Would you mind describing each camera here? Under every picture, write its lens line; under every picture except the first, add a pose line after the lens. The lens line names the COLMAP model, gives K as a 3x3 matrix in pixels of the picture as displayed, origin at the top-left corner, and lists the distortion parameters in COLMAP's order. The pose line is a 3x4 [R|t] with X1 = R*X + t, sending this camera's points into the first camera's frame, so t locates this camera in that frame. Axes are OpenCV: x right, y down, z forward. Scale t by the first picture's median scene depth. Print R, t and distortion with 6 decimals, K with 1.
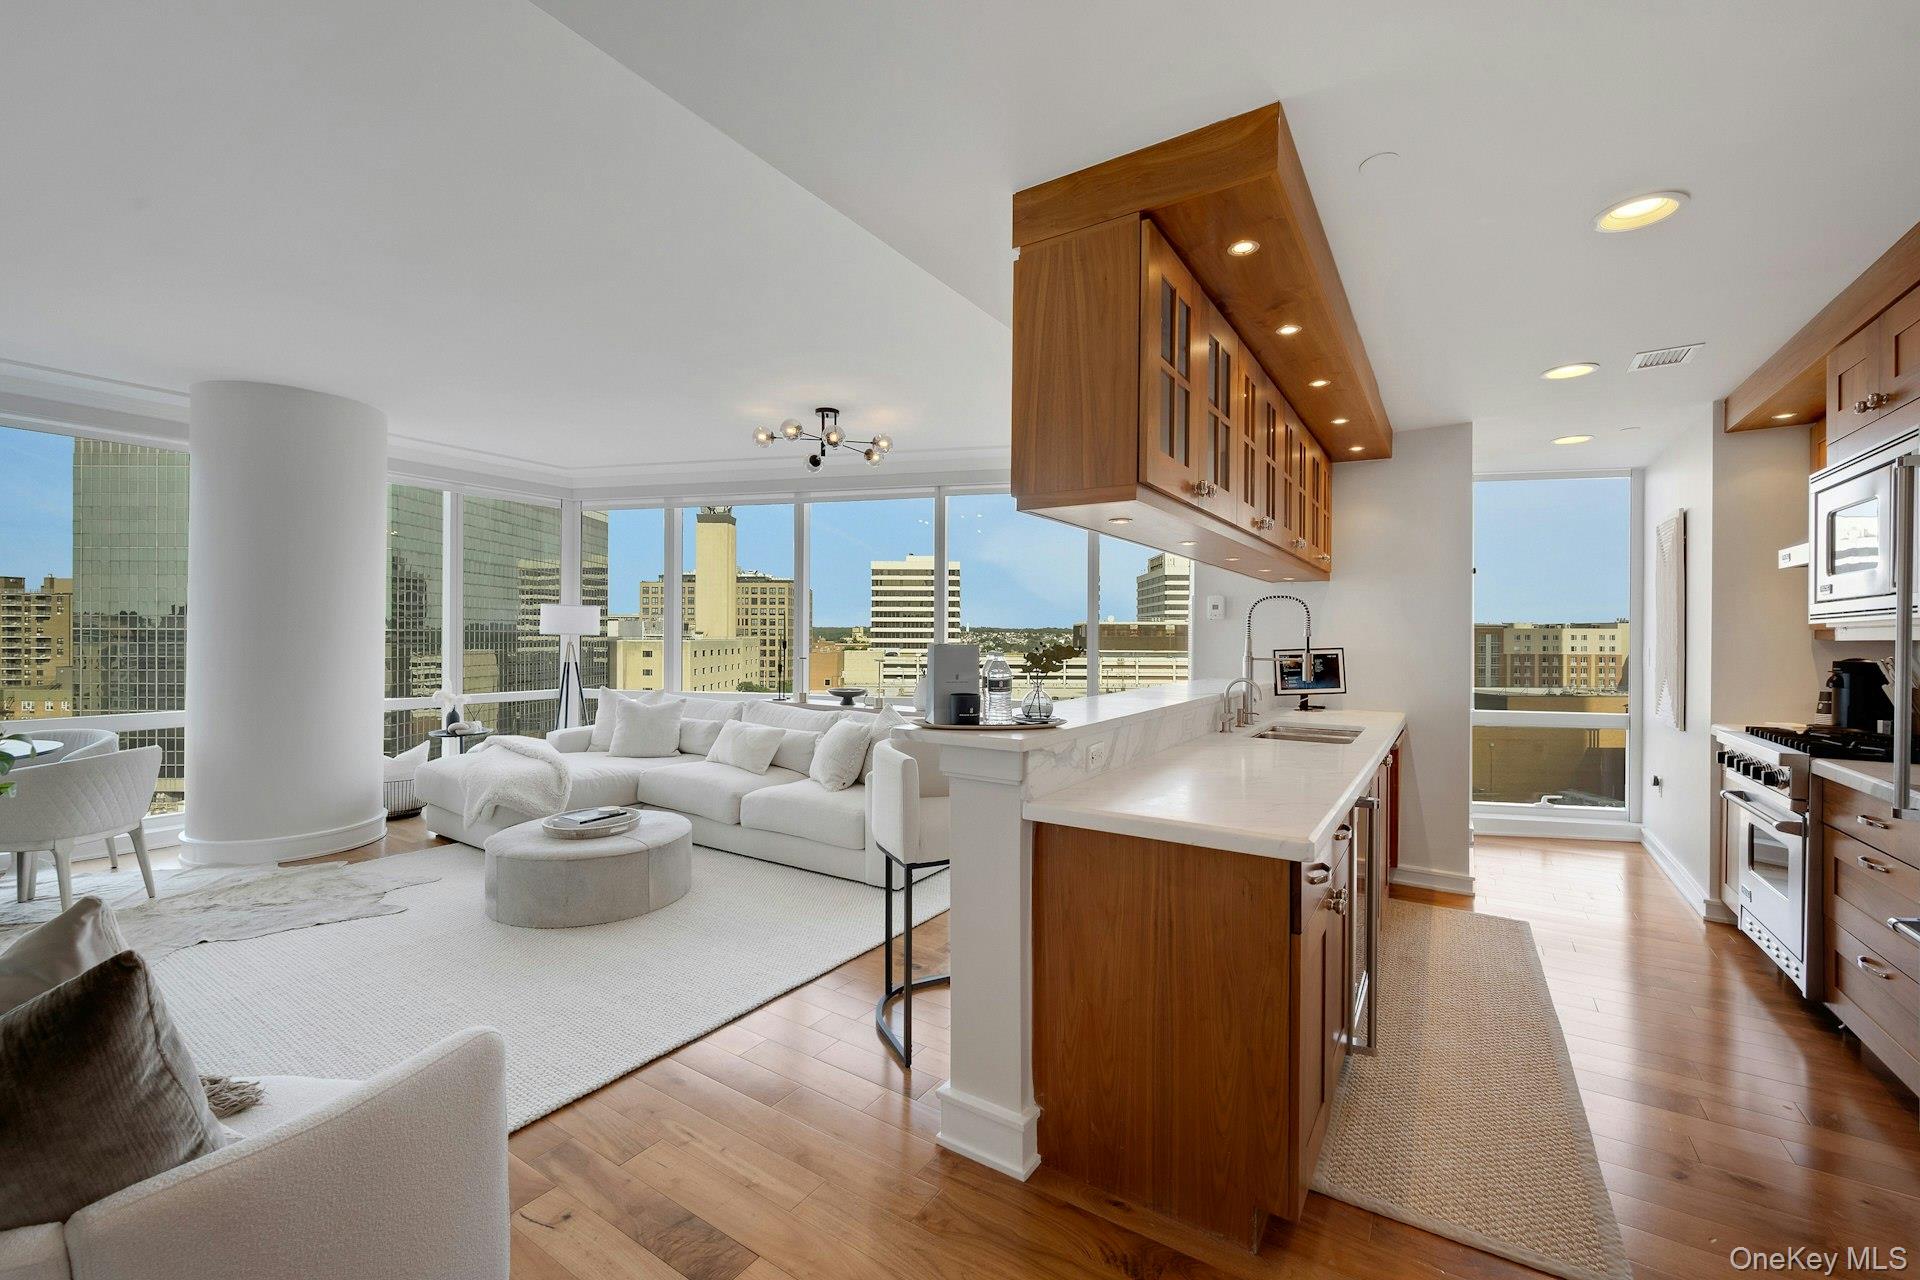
lens RADIAL K [[782.4, 0, 965.1], [0, 782.4, 636.2], [0, 0, 1]] dist [-0.003635, -0.000319]
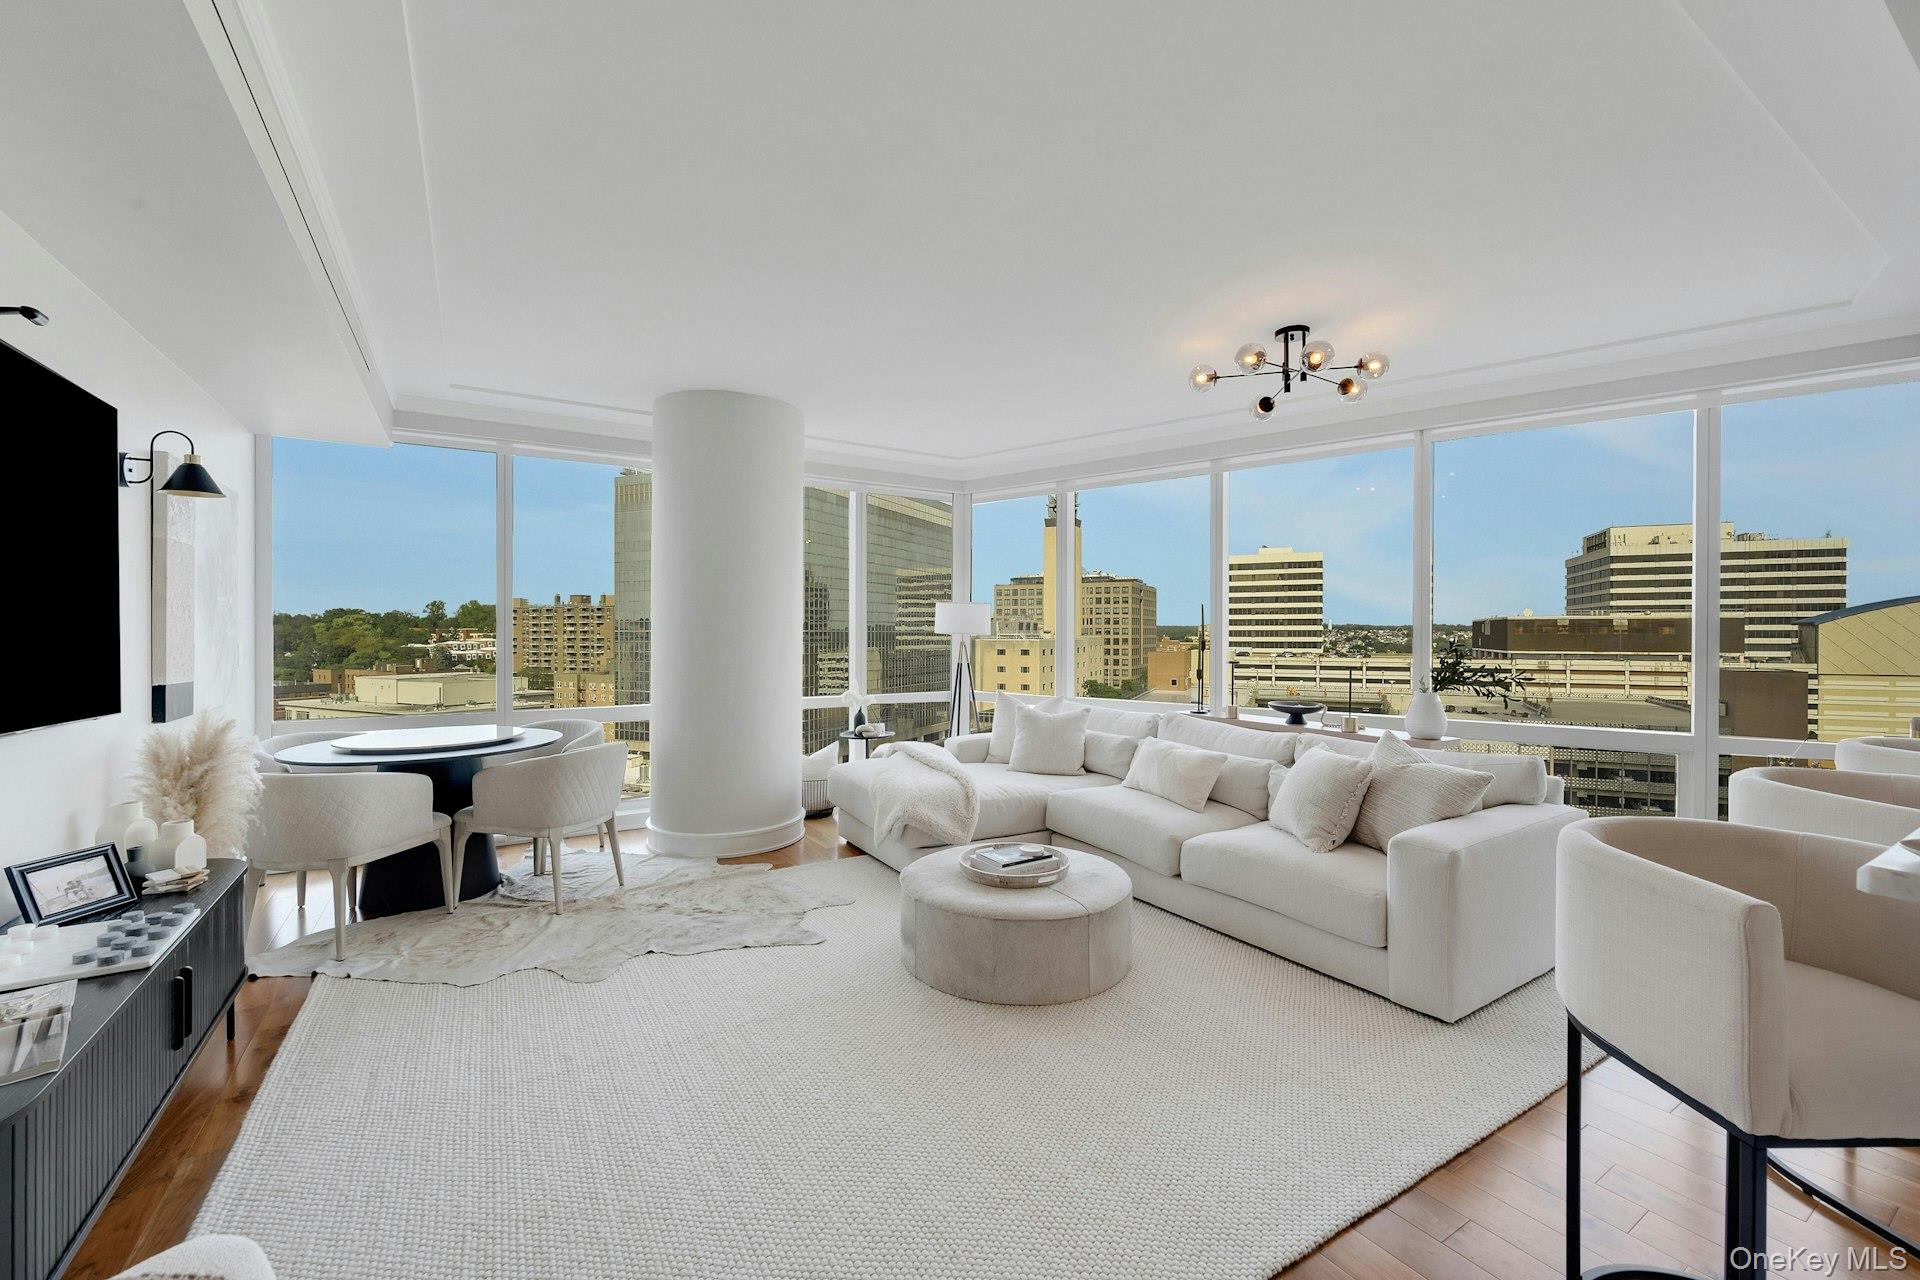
lens RADIAL K [[770.9, 0, 960.0], [0, 770.9, 640.0], [0, 0, 1]] dist [0.001952, 0.000090]
pose [[0.906961, -0.000517, -0.421215, -0.117289], [0.003202, 0.999979, 0.005669, -0.000371], [0.421203, -0.006491, 0.906943, 0.154078]]
